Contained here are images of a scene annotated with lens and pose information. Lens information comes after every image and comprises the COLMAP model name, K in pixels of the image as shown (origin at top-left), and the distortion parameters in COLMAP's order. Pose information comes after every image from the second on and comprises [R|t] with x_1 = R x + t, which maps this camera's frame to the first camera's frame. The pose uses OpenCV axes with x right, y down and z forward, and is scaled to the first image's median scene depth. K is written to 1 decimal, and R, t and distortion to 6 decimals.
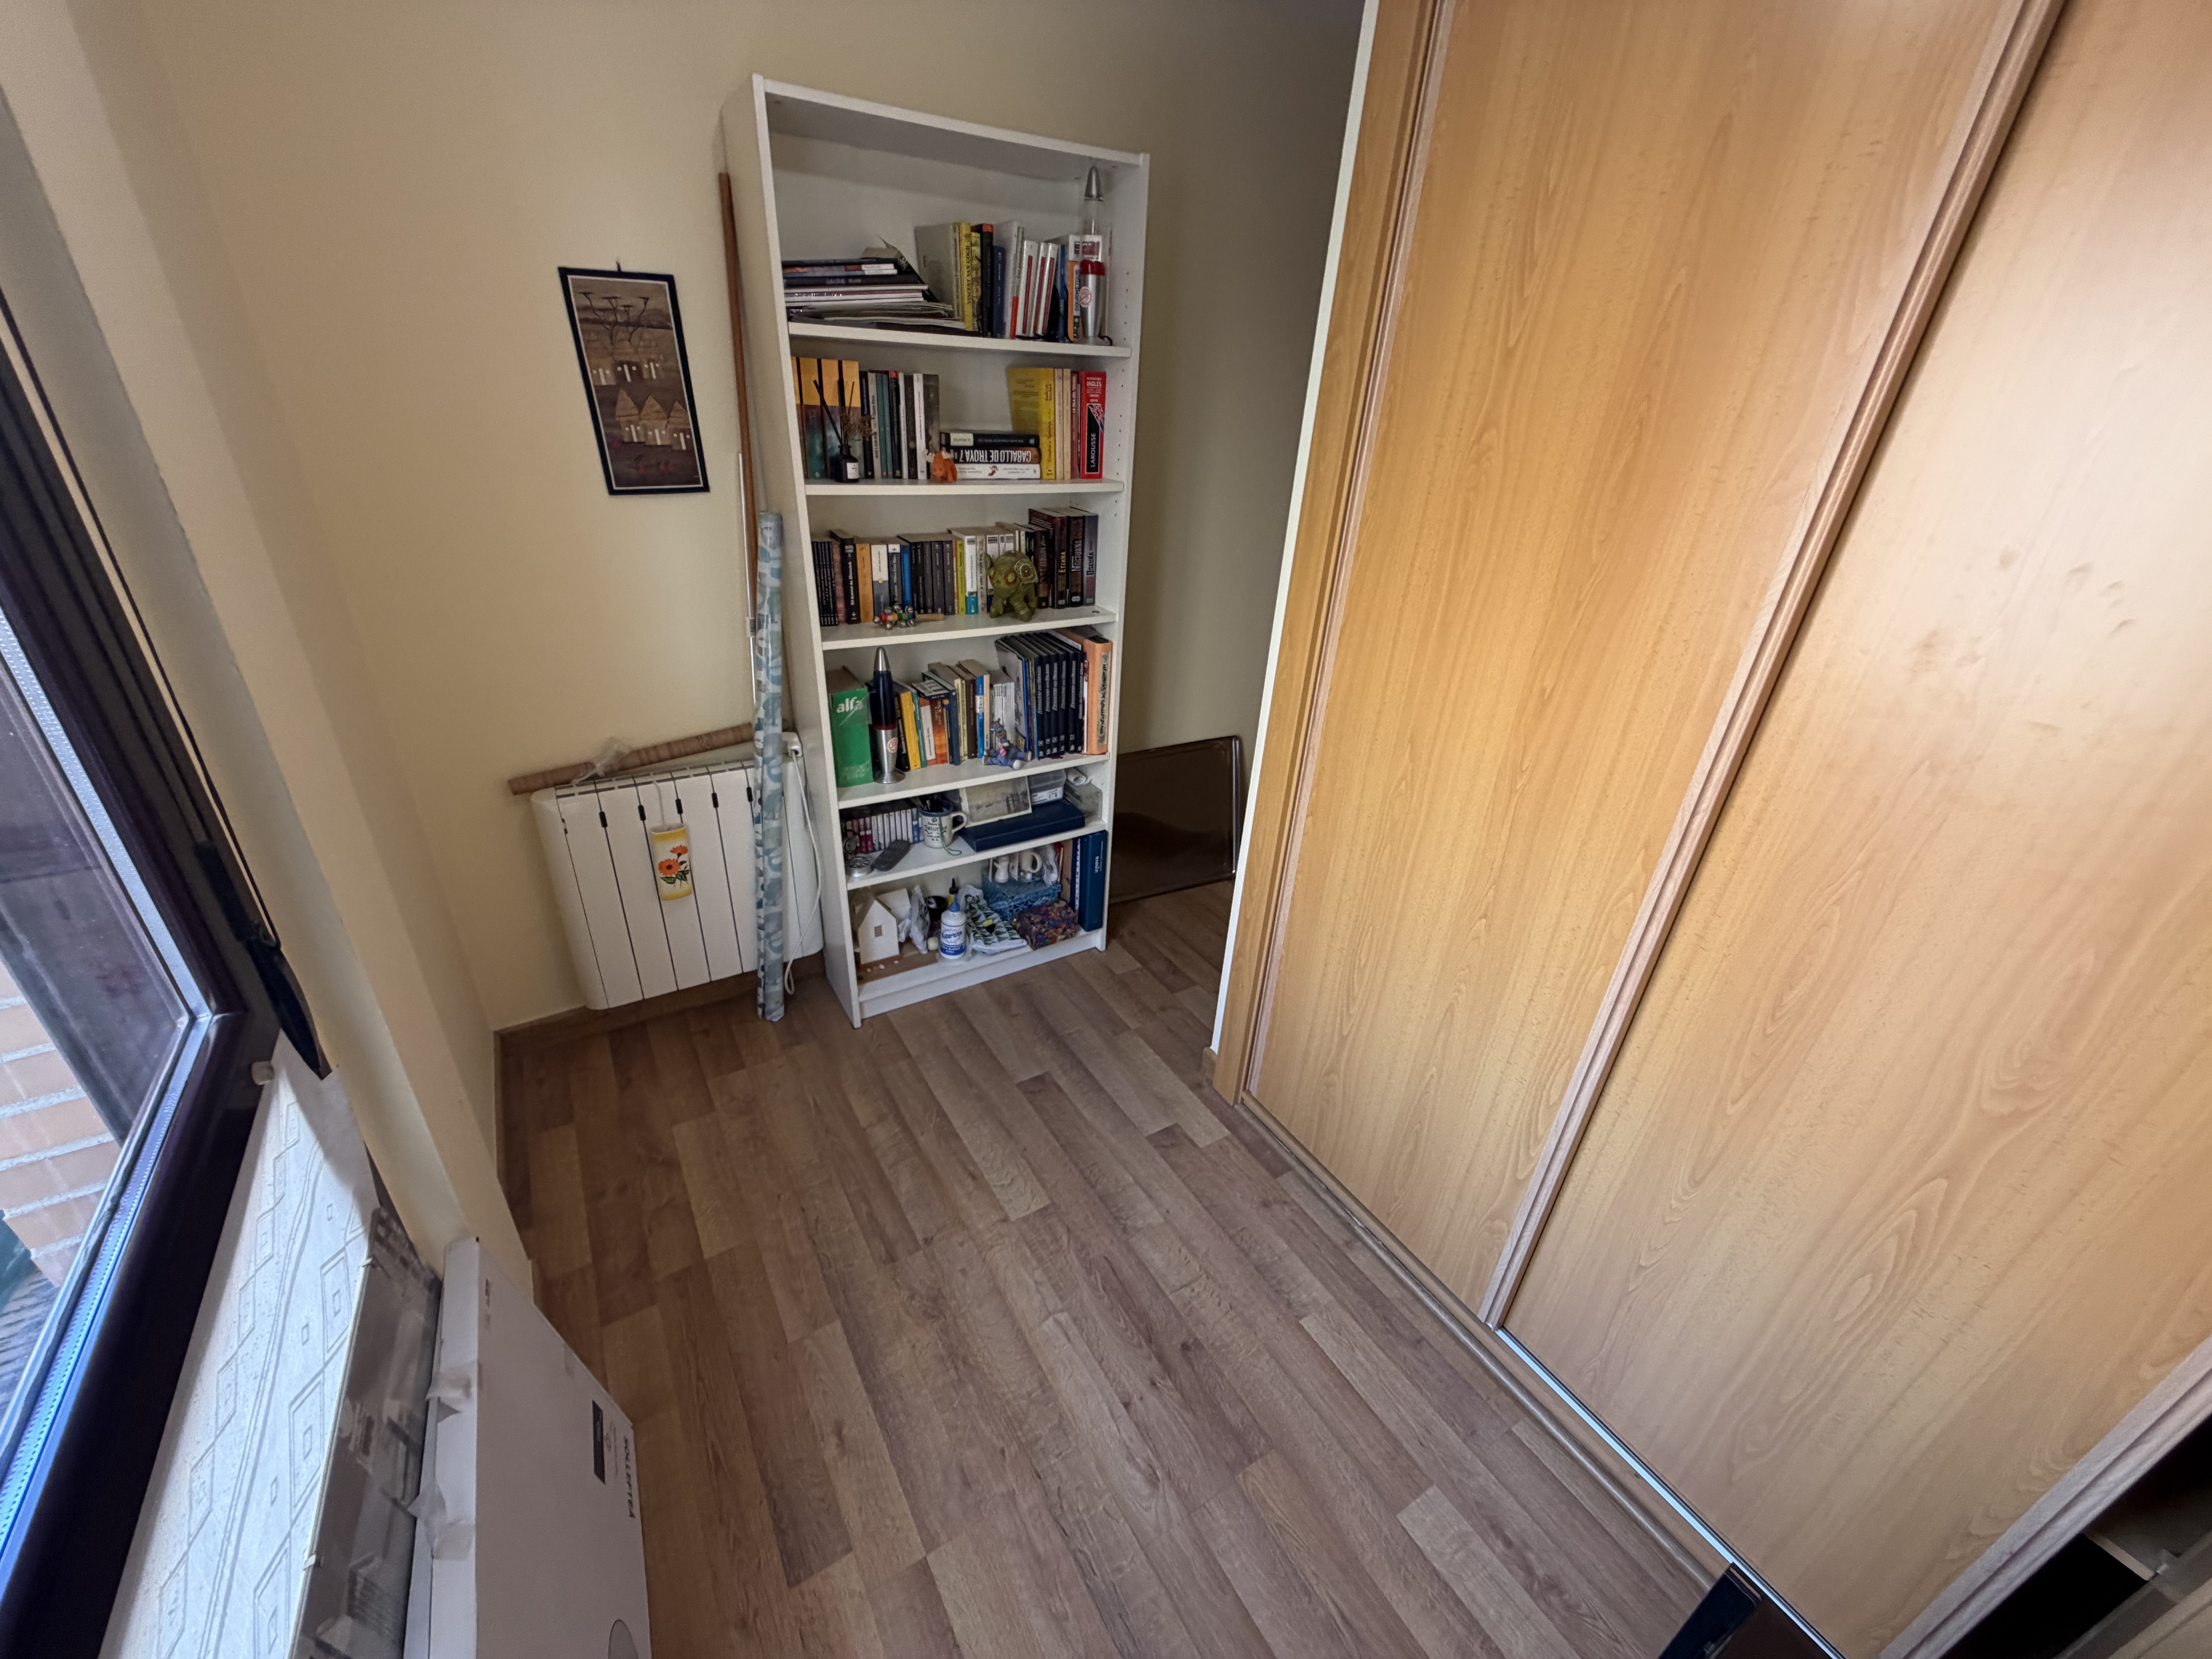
lens RADIAL K [[879.0, 0, 1095.3], [0, 879.0, 829.6], [0, 0, 1]] dist [-0.002012, -0.000549]
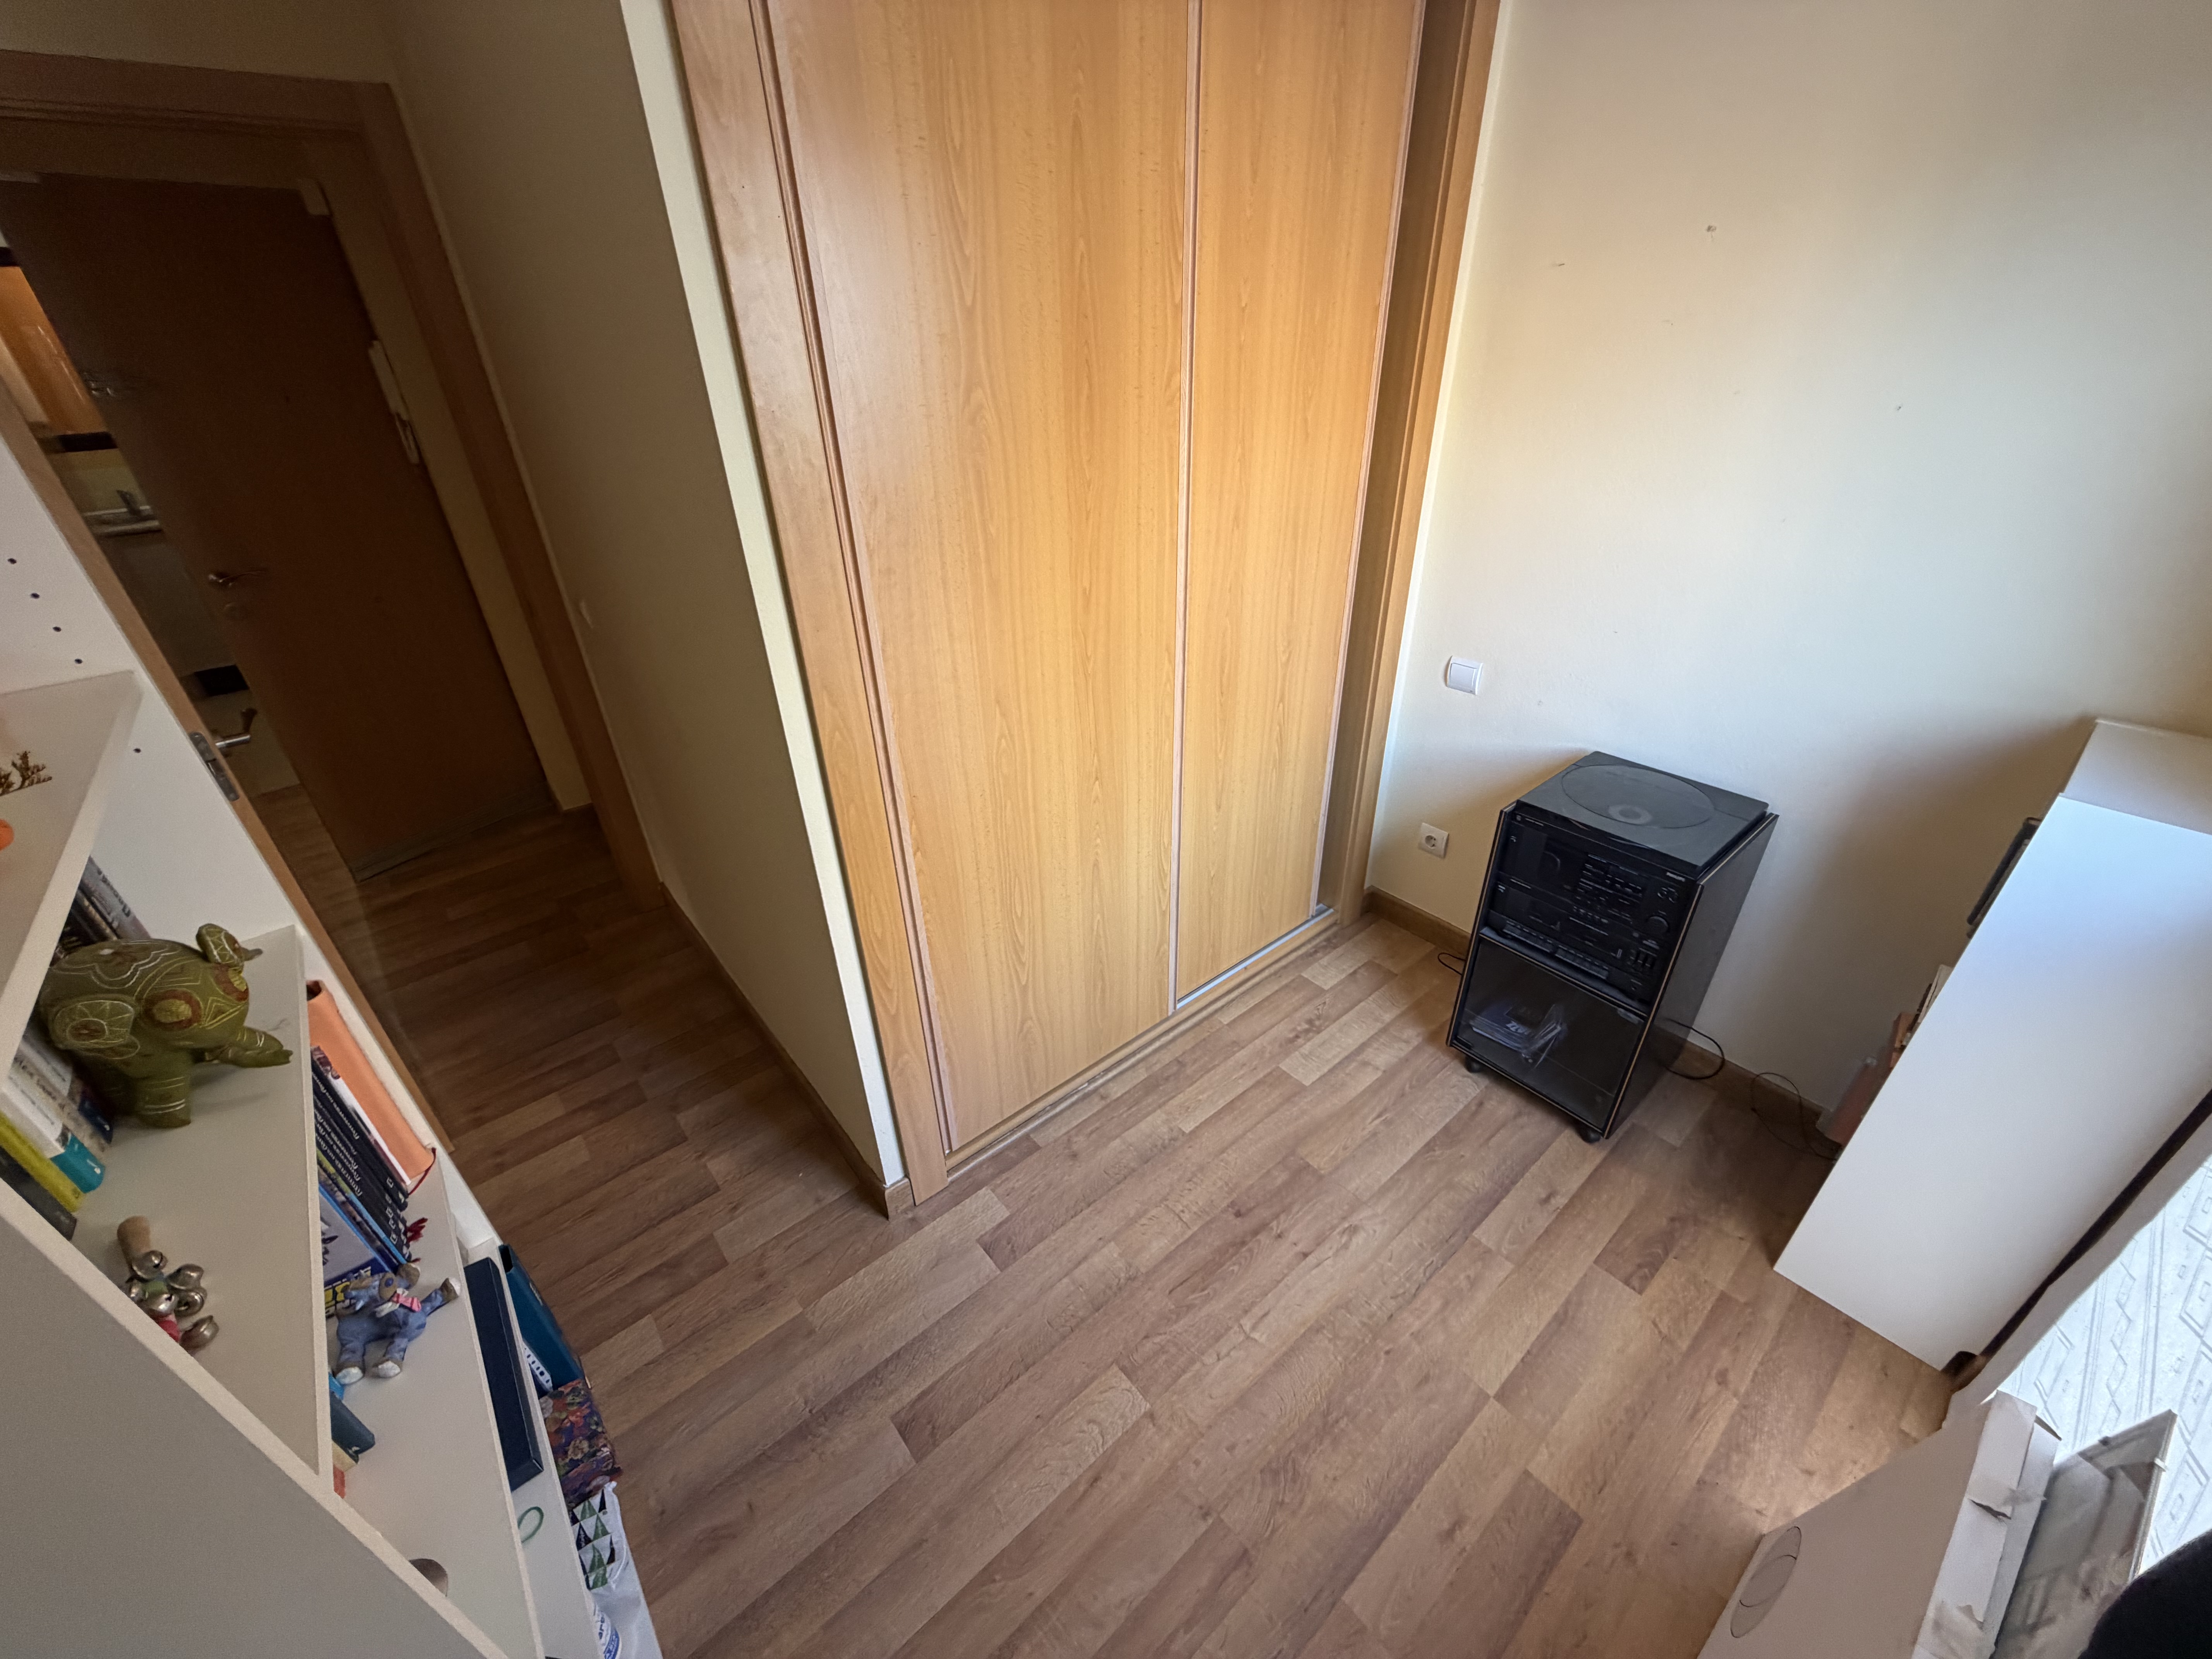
lens RADIAL K [[879.0, 0, 1103.8], [0, 879.0, 830.3], [0, 0, 1]] dist [-0.002012, -0.000549]
pose [[-0.151573, -0.544077, 0.825231, -0.583090], [0.469709, 0.694944, 0.544451, -0.493693], [-0.869712, 0.470142, 0.150223, 0.809648]]
